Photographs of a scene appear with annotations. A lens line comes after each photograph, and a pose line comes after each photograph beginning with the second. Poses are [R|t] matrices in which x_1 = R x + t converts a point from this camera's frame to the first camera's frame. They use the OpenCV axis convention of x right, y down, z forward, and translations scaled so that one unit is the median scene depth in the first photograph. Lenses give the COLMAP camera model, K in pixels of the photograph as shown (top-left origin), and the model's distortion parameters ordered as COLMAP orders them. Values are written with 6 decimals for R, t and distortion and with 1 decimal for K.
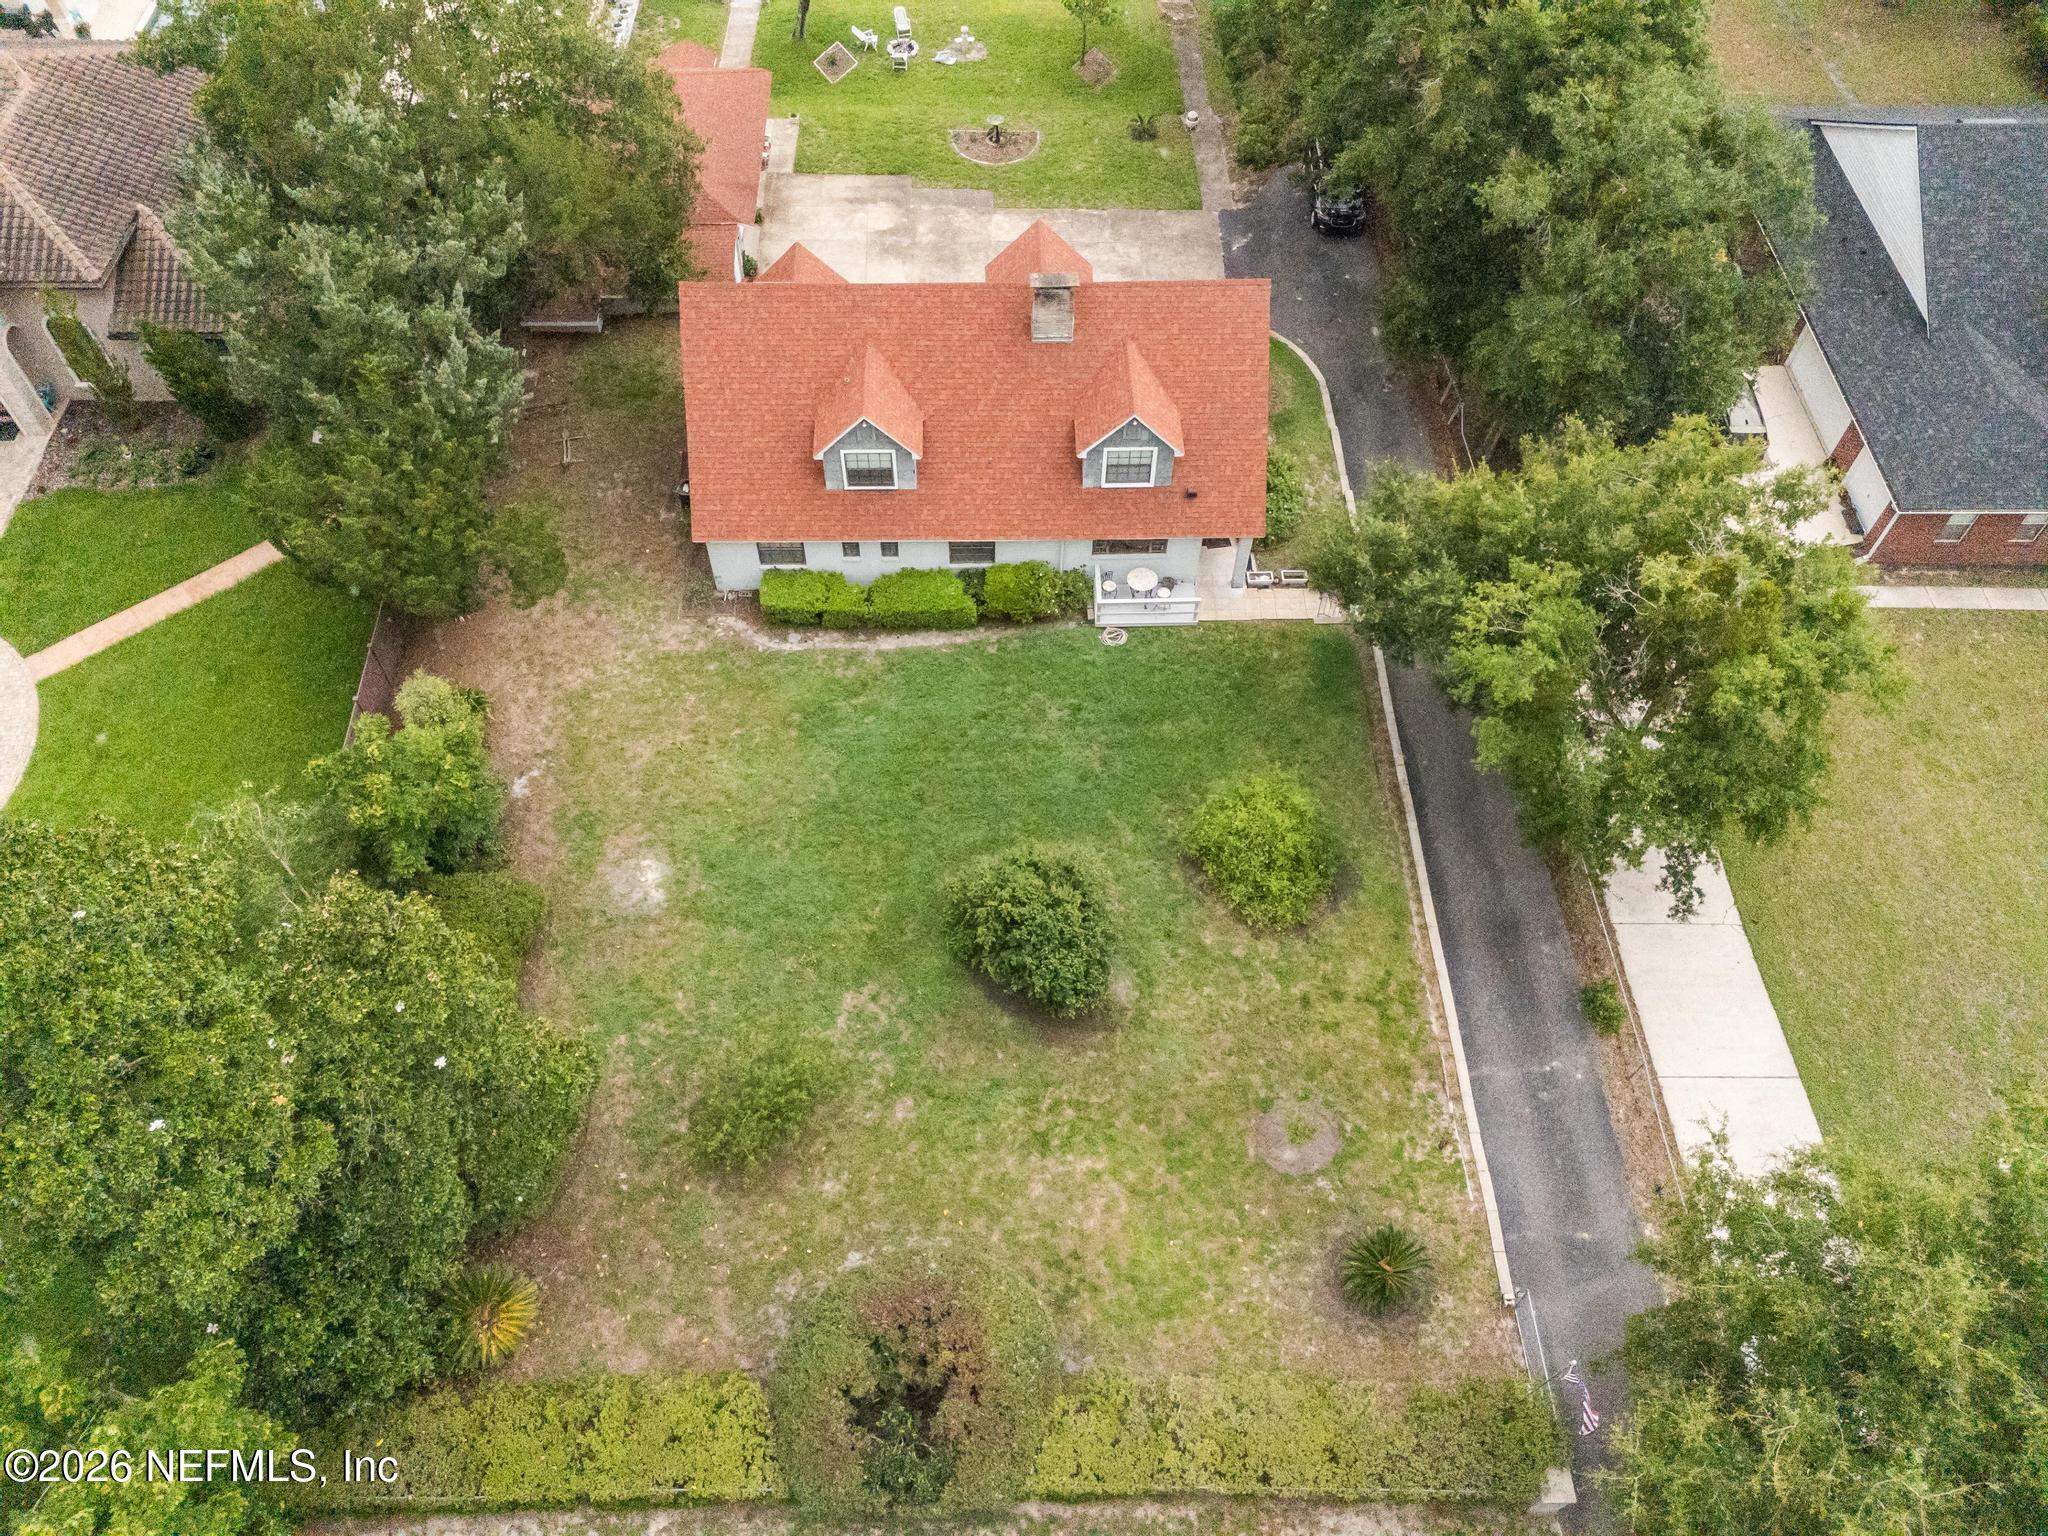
lens RADIAL K [[1511.9, 0, 1025.8], [0, 1511.9, 765.7], [0, 0, 1]] dist [0.092135, -0.100562]
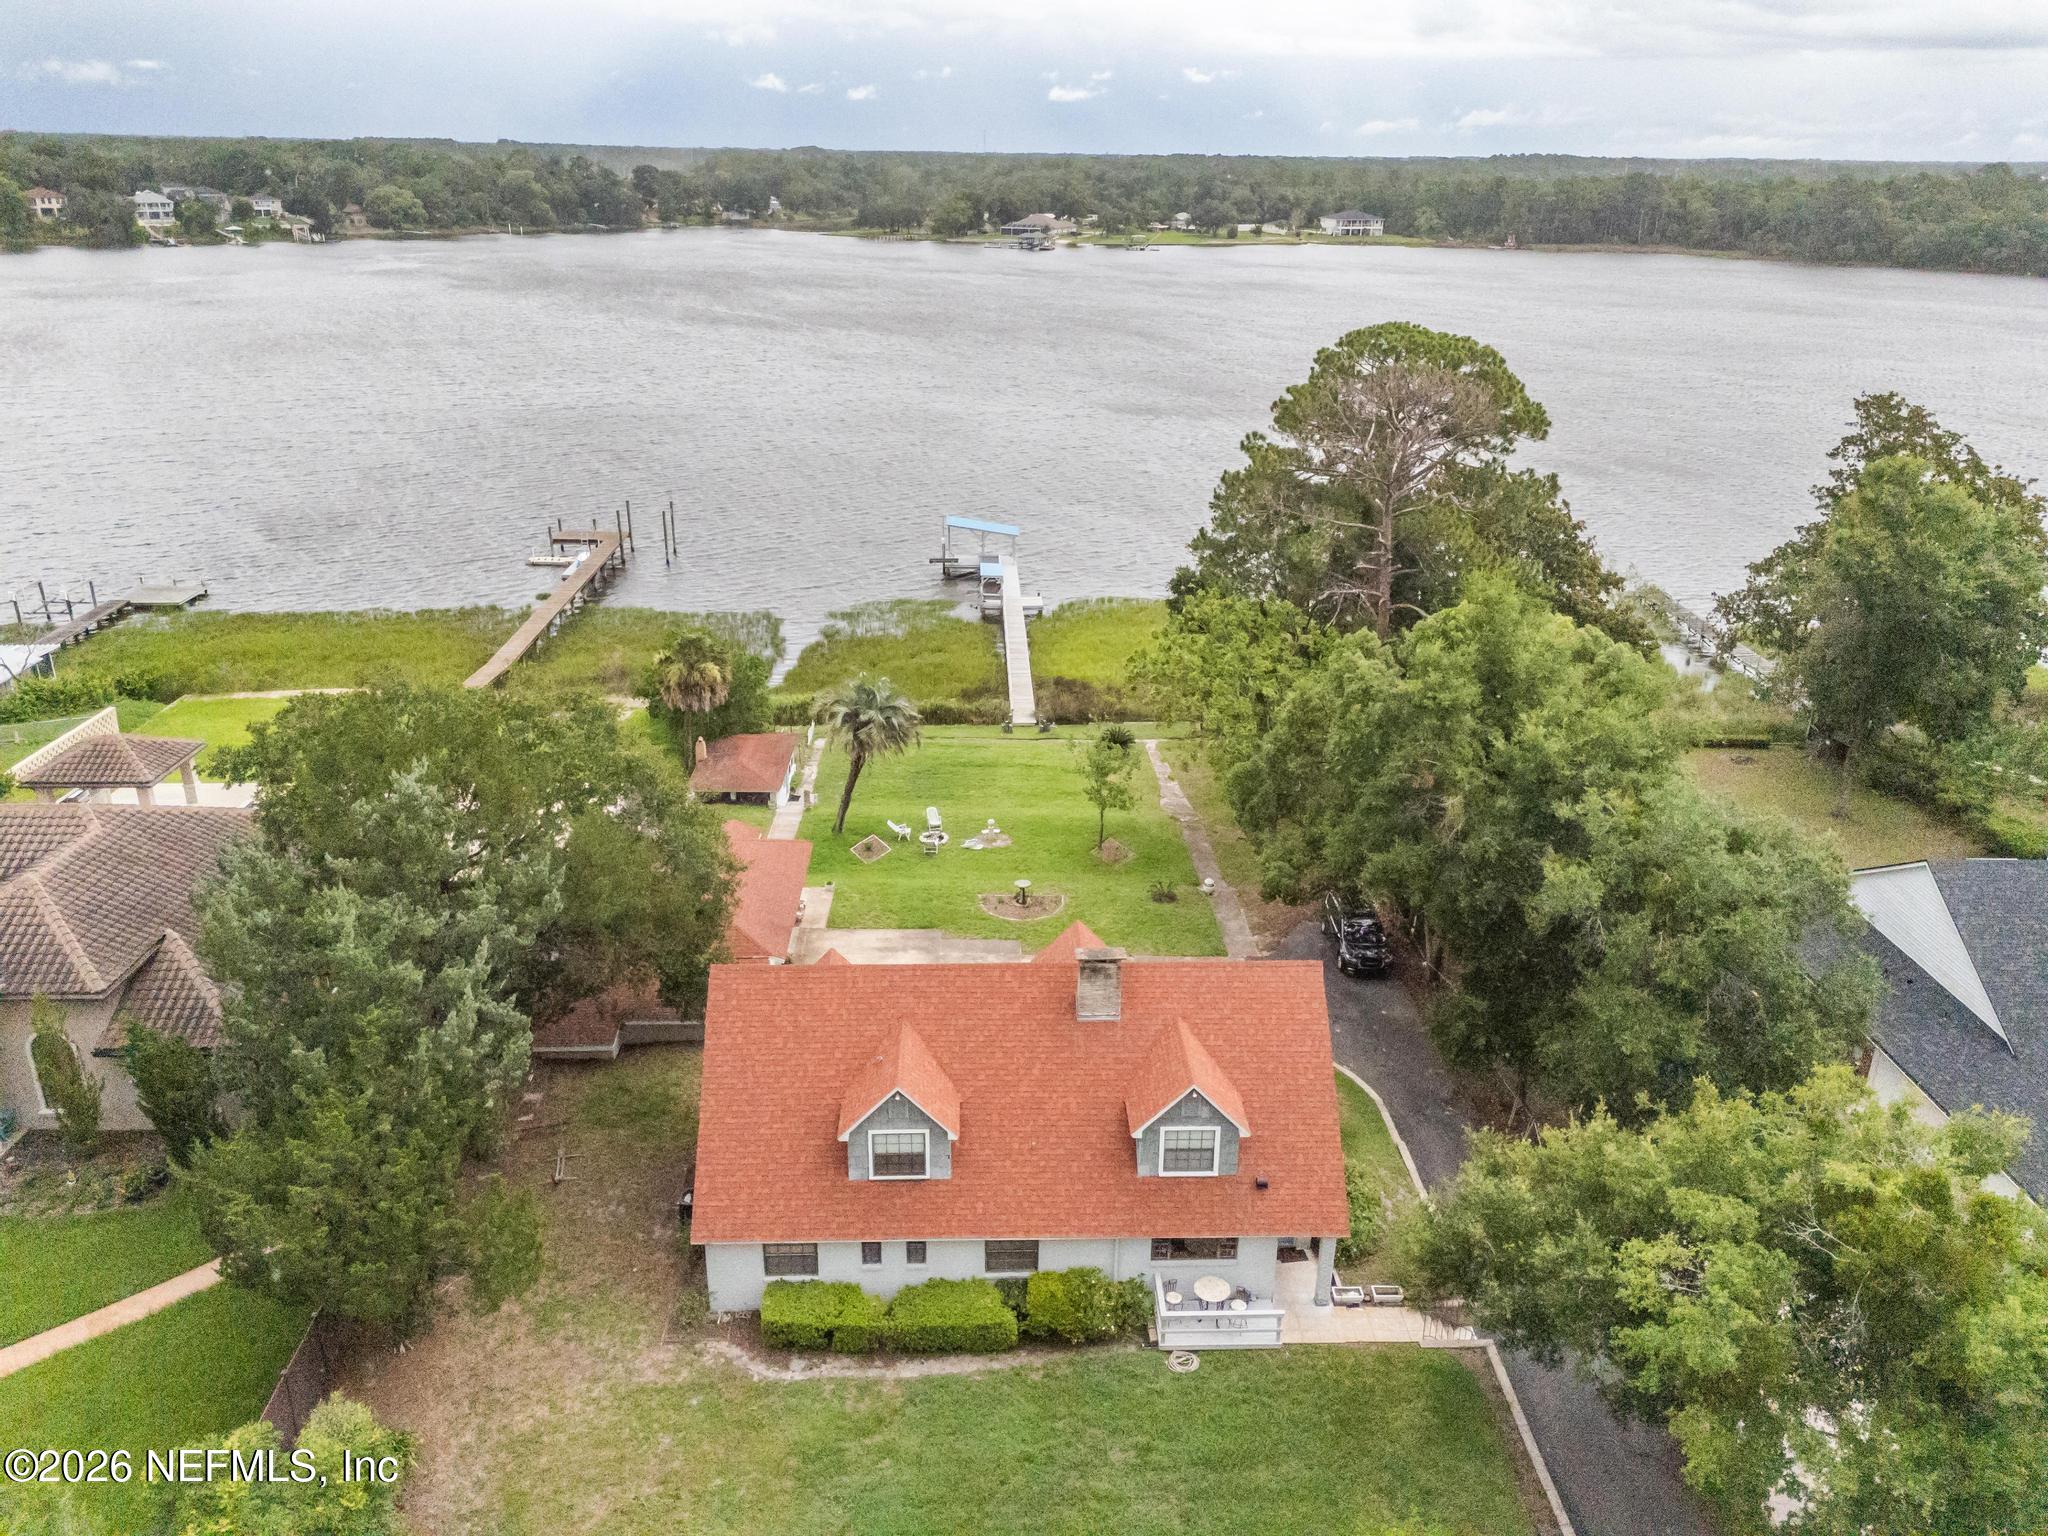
lens RADIAL K [[1510.0, 0, 1026.5], [0, 1510.0, 766.0], [0, 0, 1]] dist [0.078043, -0.074931]
pose [[0.999975, -0.004566, 0.005488, -0.031325], [0.006801, 0.842929, -0.537981, 0.091090], [-0.002169, 0.538005, 0.842939, 0.122190]]
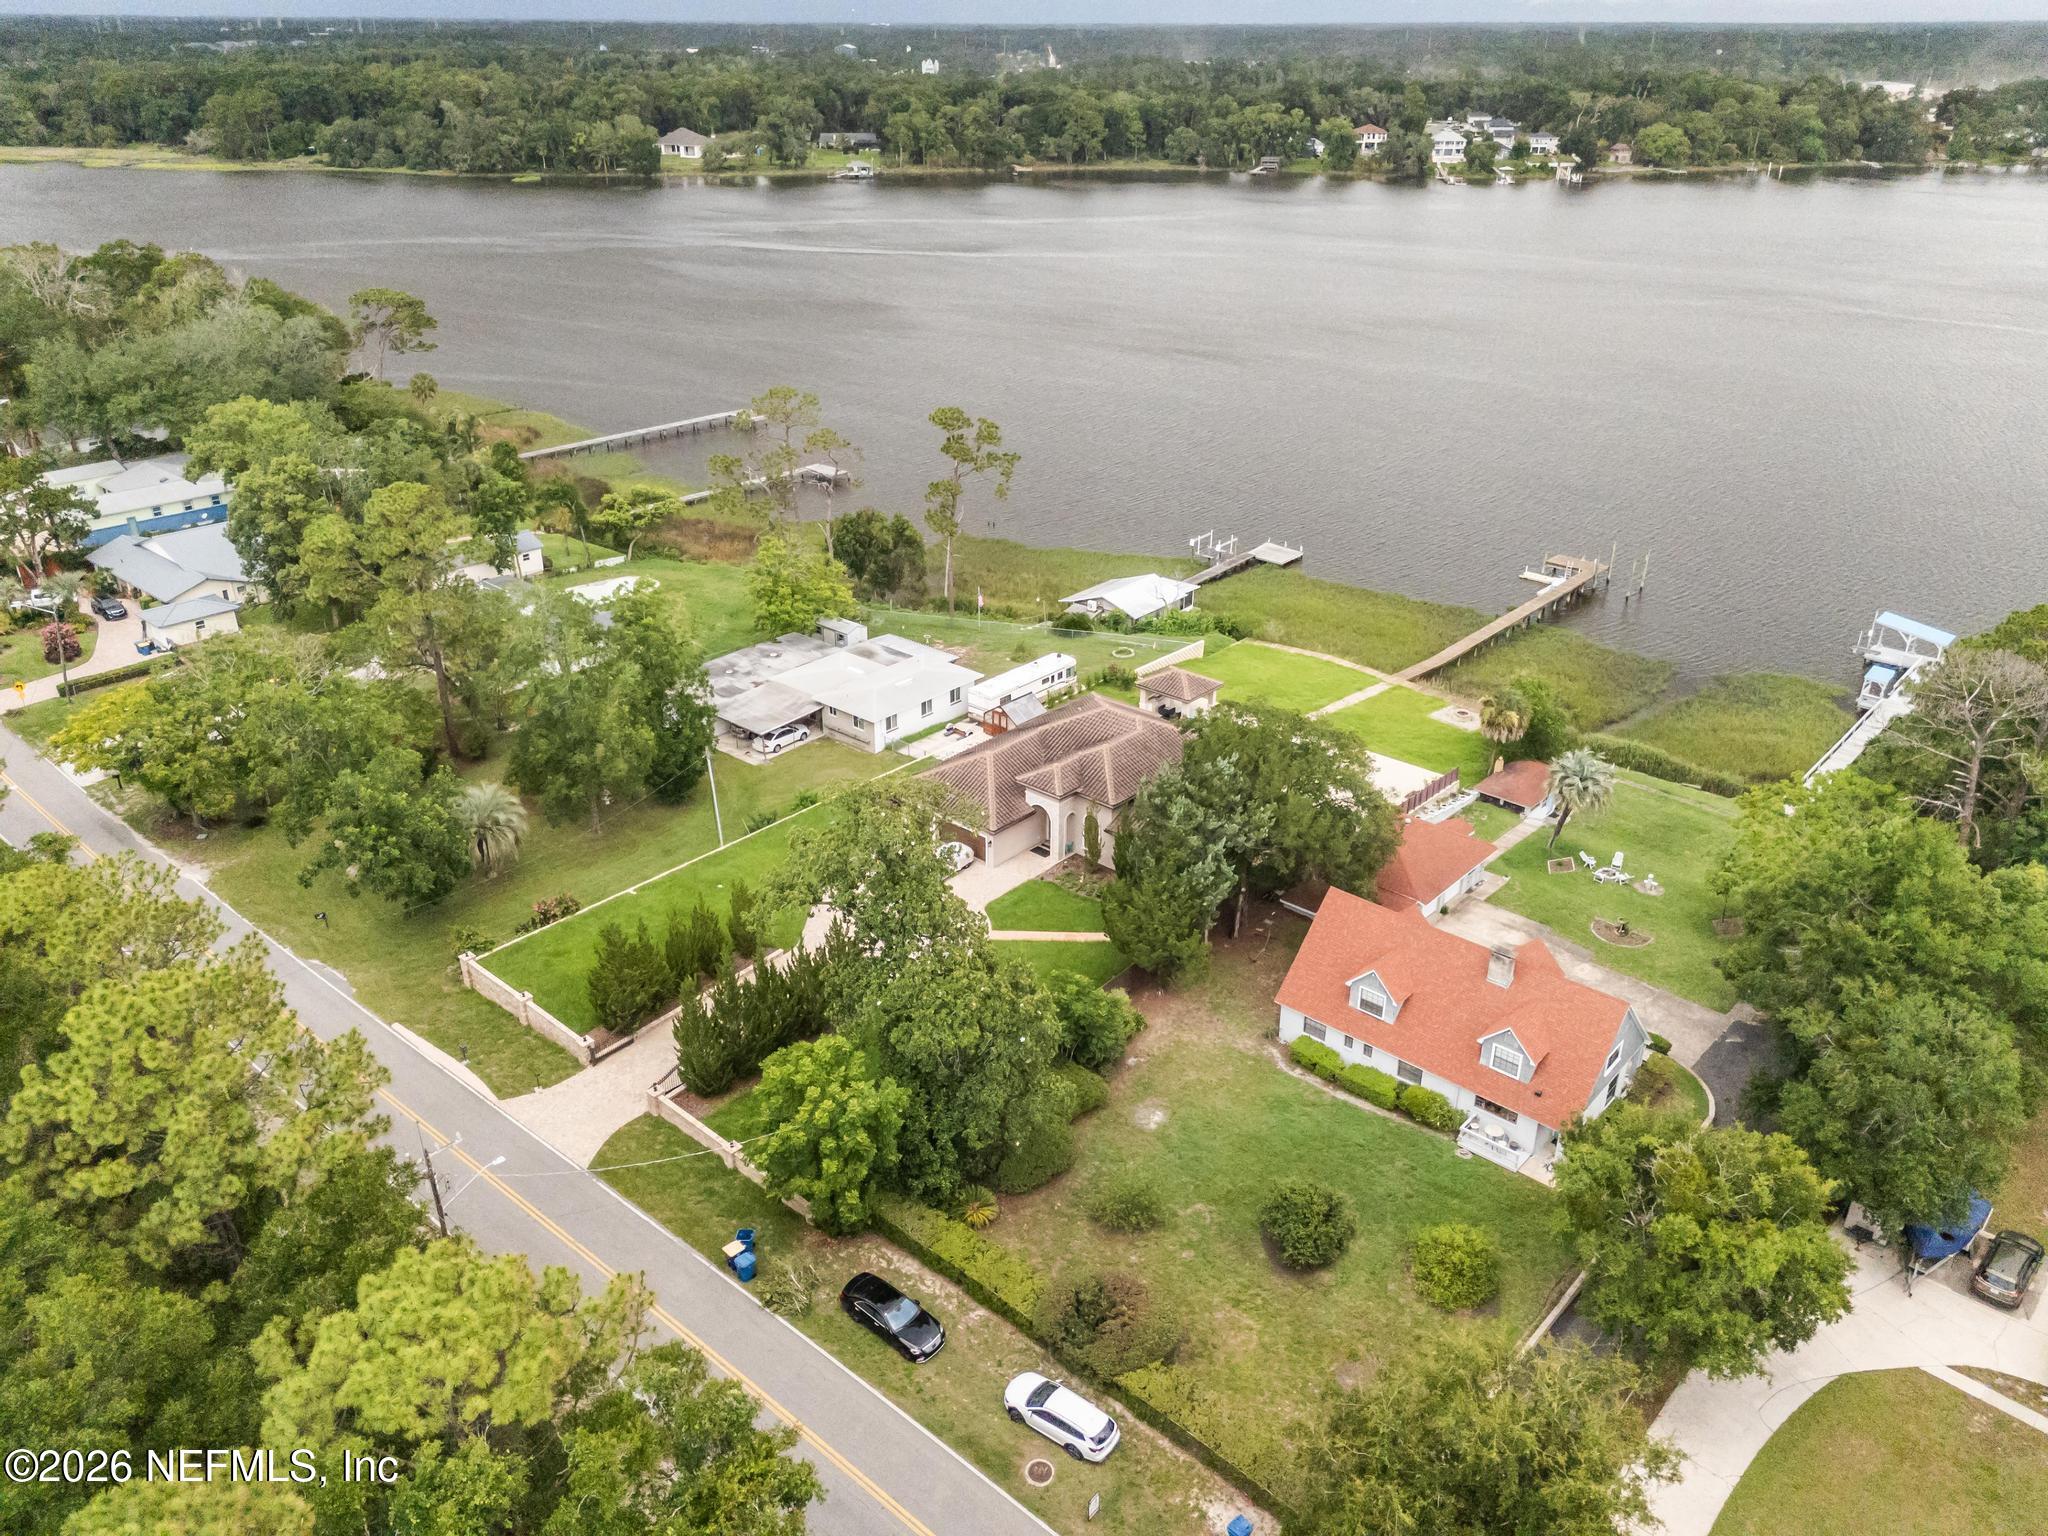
lens RADIAL K [[1513.5, 0, 1022.1], [0, 1513.5, 766.0], [0, 0, 1]] dist [0.079286, -0.074774]
pose [[0.728777, 0.288402, -0.621054, 0.638433], [-0.552250, 0.783790, -0.284066, 0.332313], [0.404850, 0.549998, 0.730478, -0.665368]]
